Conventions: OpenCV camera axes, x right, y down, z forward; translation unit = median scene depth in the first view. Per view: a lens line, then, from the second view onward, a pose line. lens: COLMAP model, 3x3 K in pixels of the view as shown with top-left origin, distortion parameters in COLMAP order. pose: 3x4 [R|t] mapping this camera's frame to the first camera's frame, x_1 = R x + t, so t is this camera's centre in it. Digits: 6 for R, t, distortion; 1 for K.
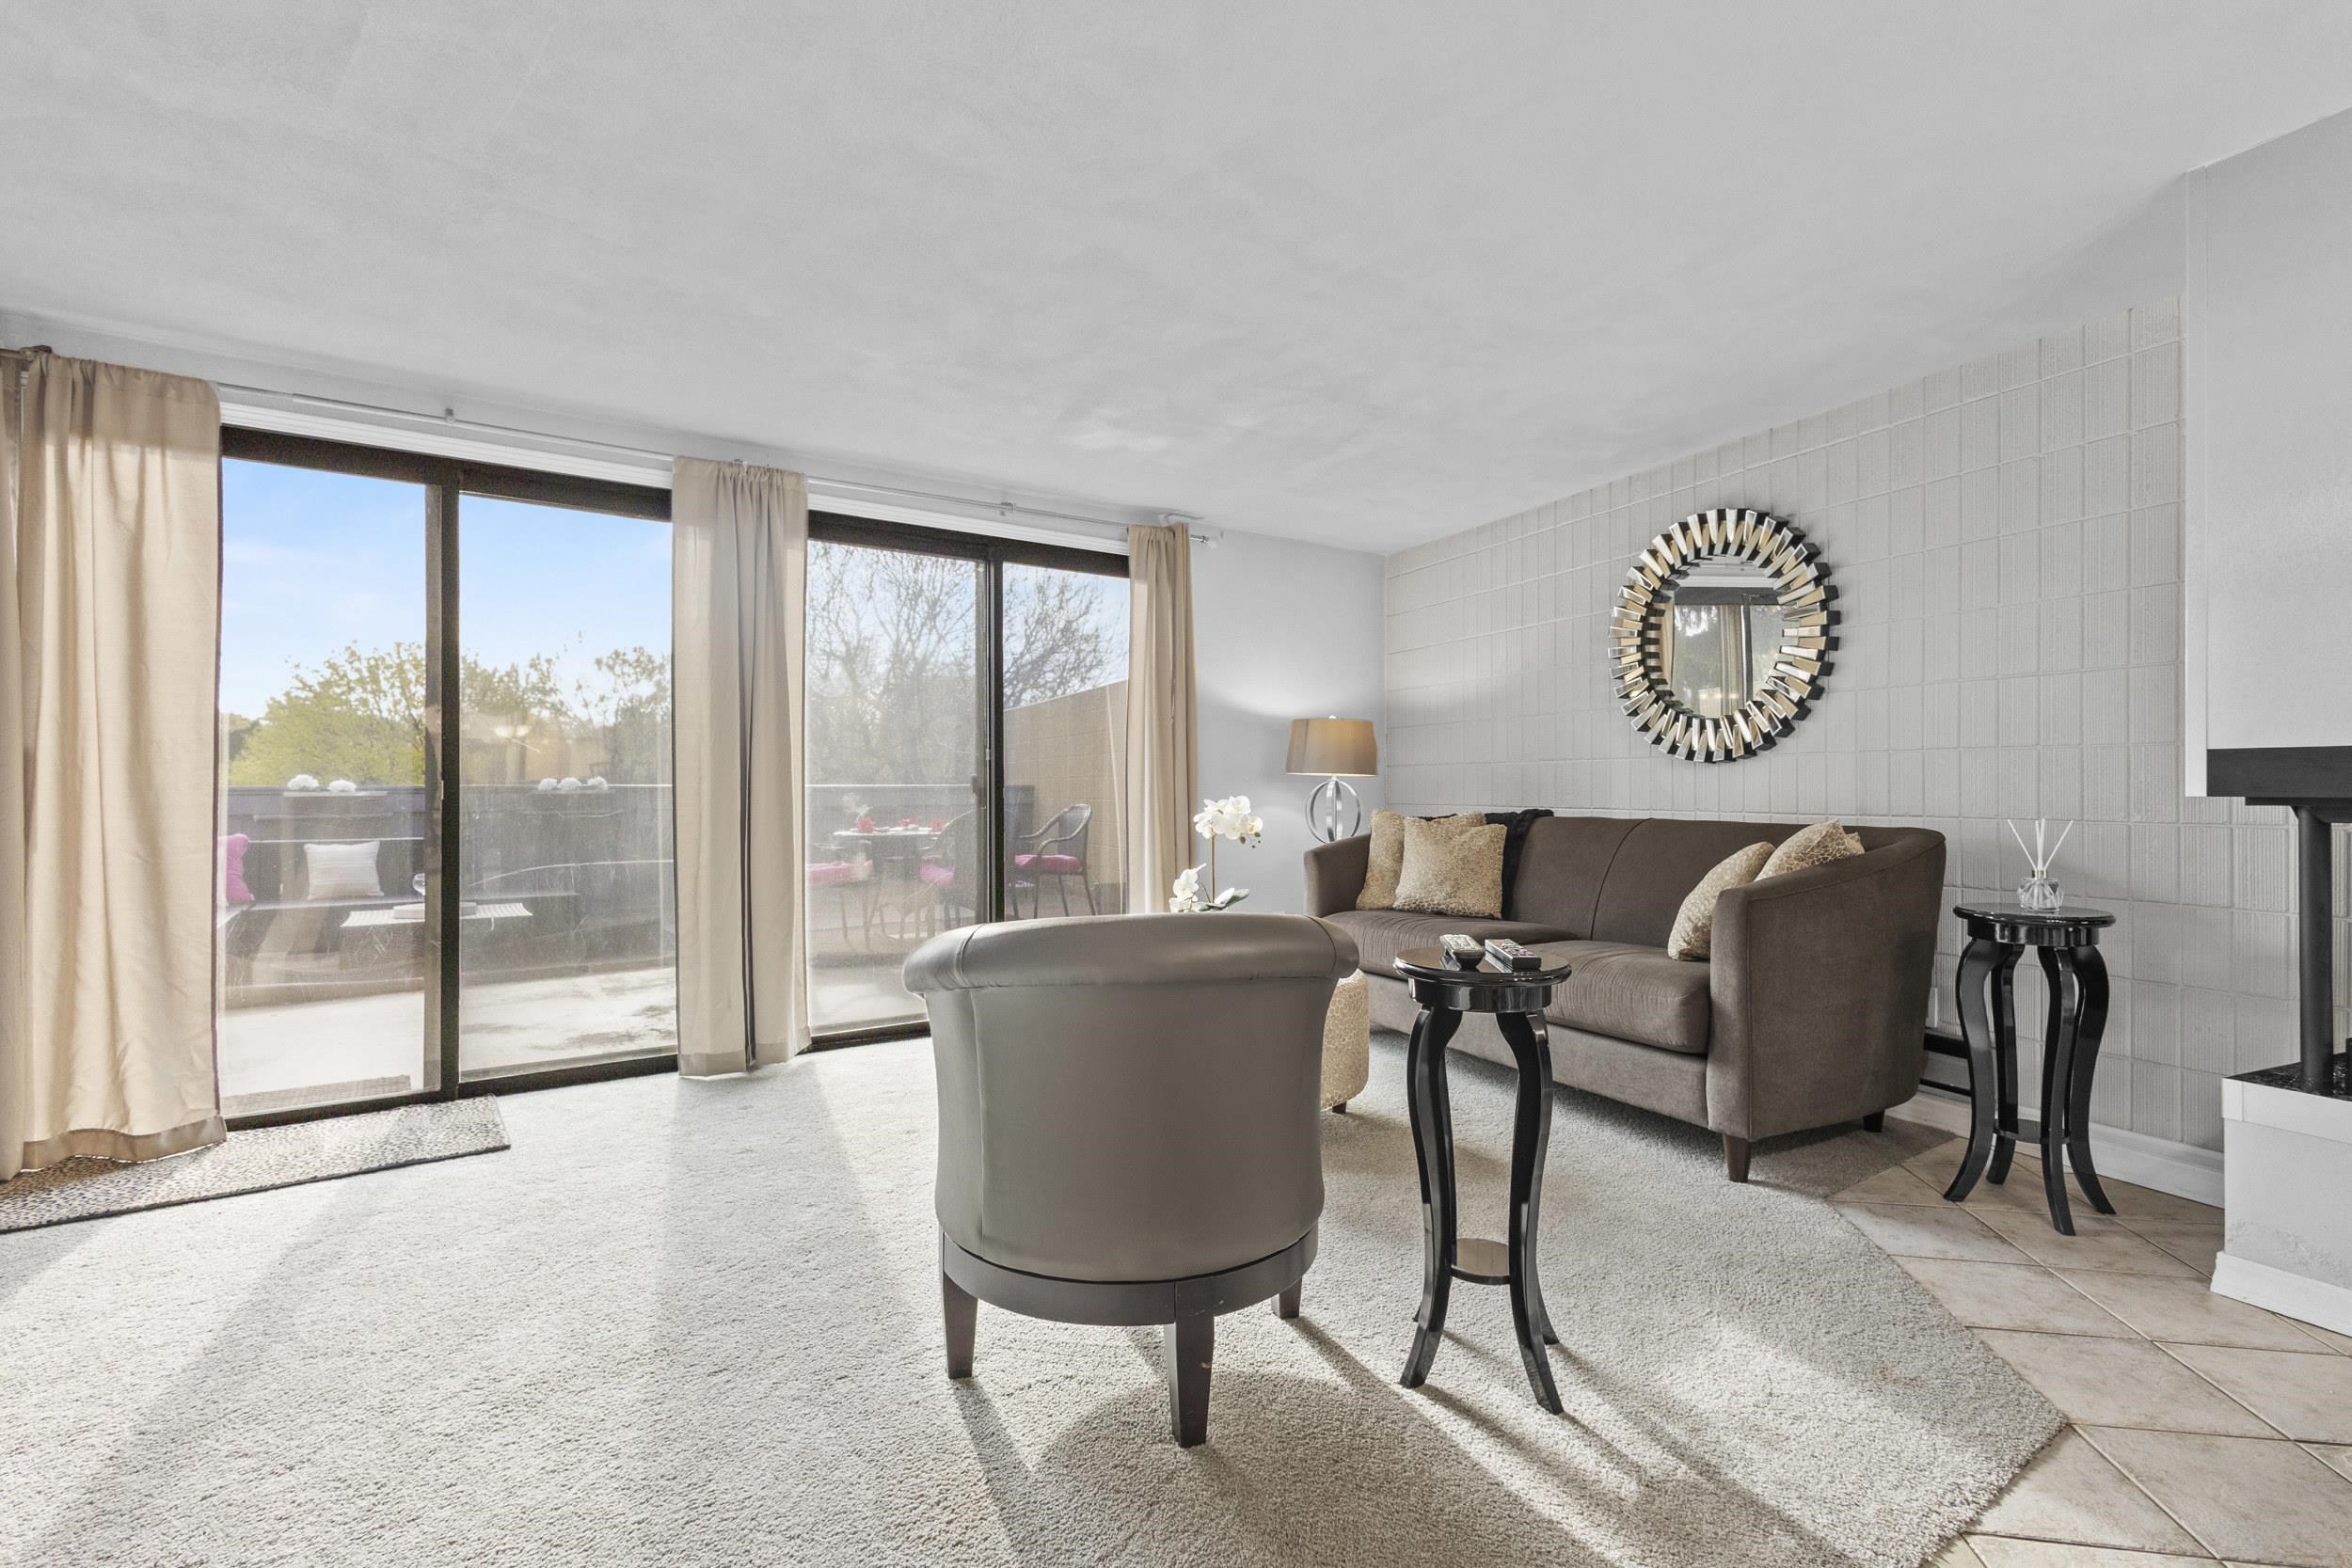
lens RADIAL K [[1077.9, 0, 1182.8], [0, 1077.9, 791.0], [0, 0, 1]] dist [0.005656, 0.000016]
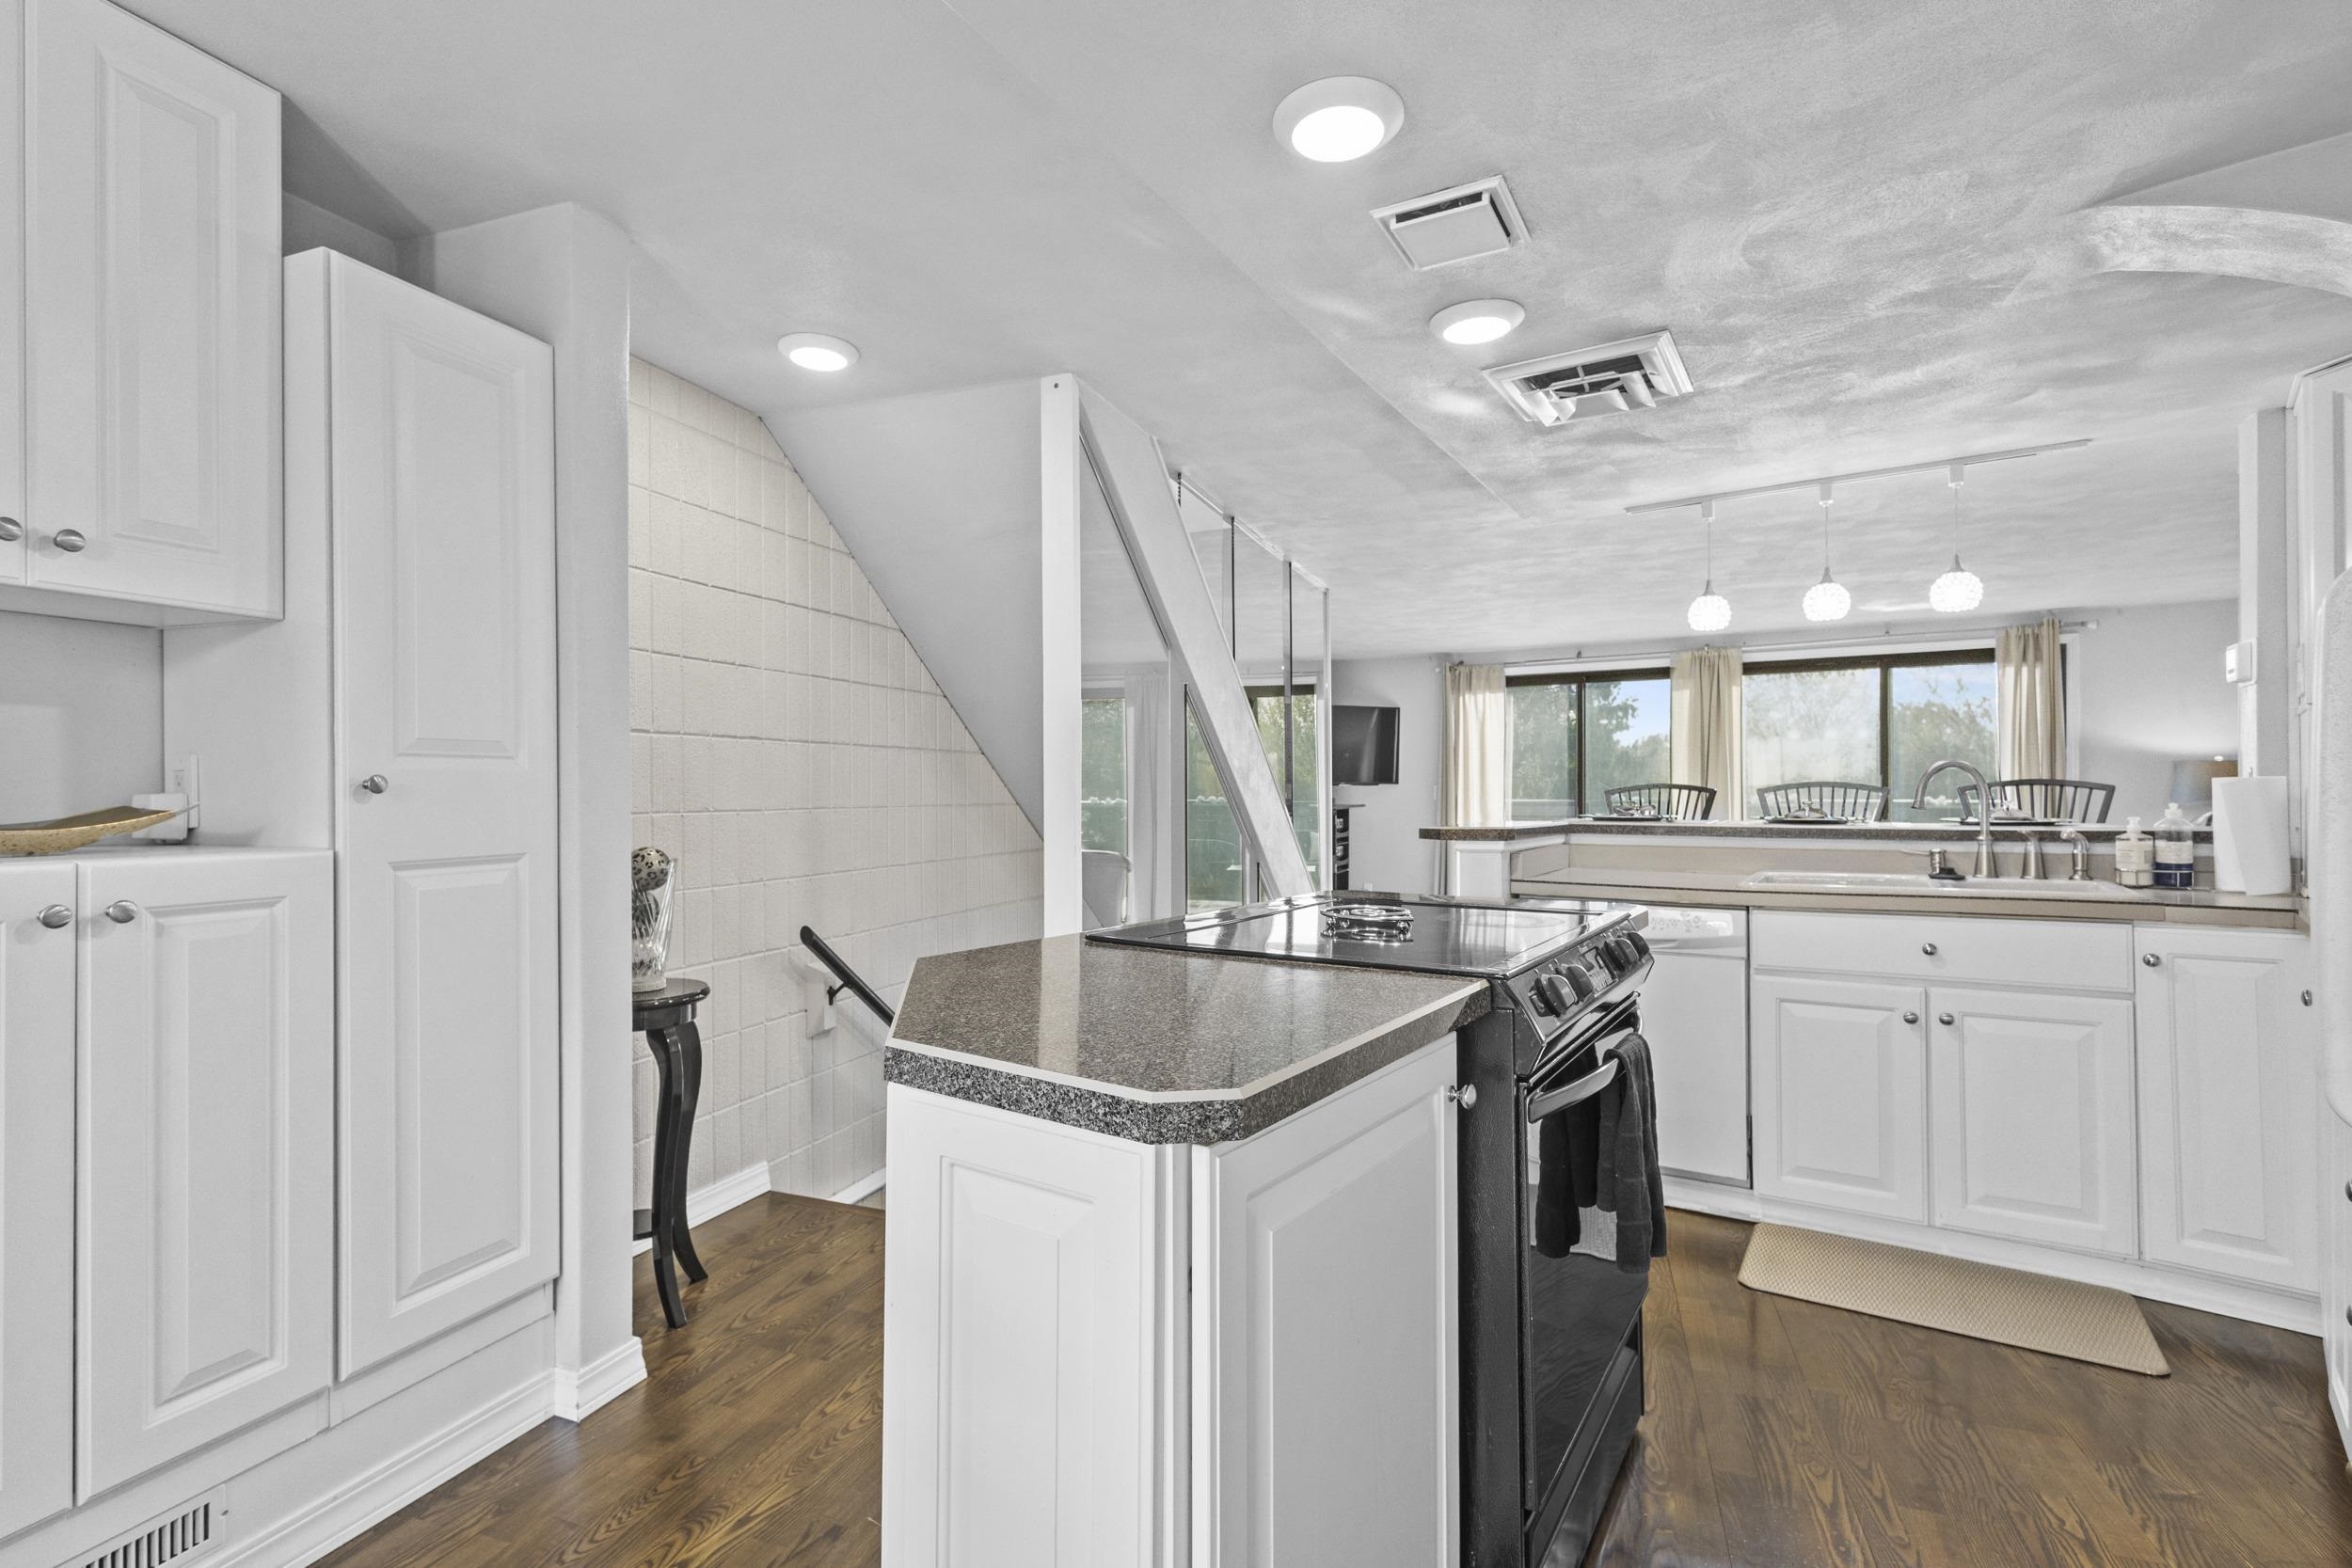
lens RADIAL K [[1077.9, 0, 1173.9], [0, 1077.9, 788.1], [0, 0, 1]] dist [0.005656, 0.000016]
pose [[0.399372, -0.006356, -0.916767, 1.278180], [0.005847, 0.999973, -0.004386, -0.048555], [0.916771, -0.003609, 0.399398, -0.860467]]
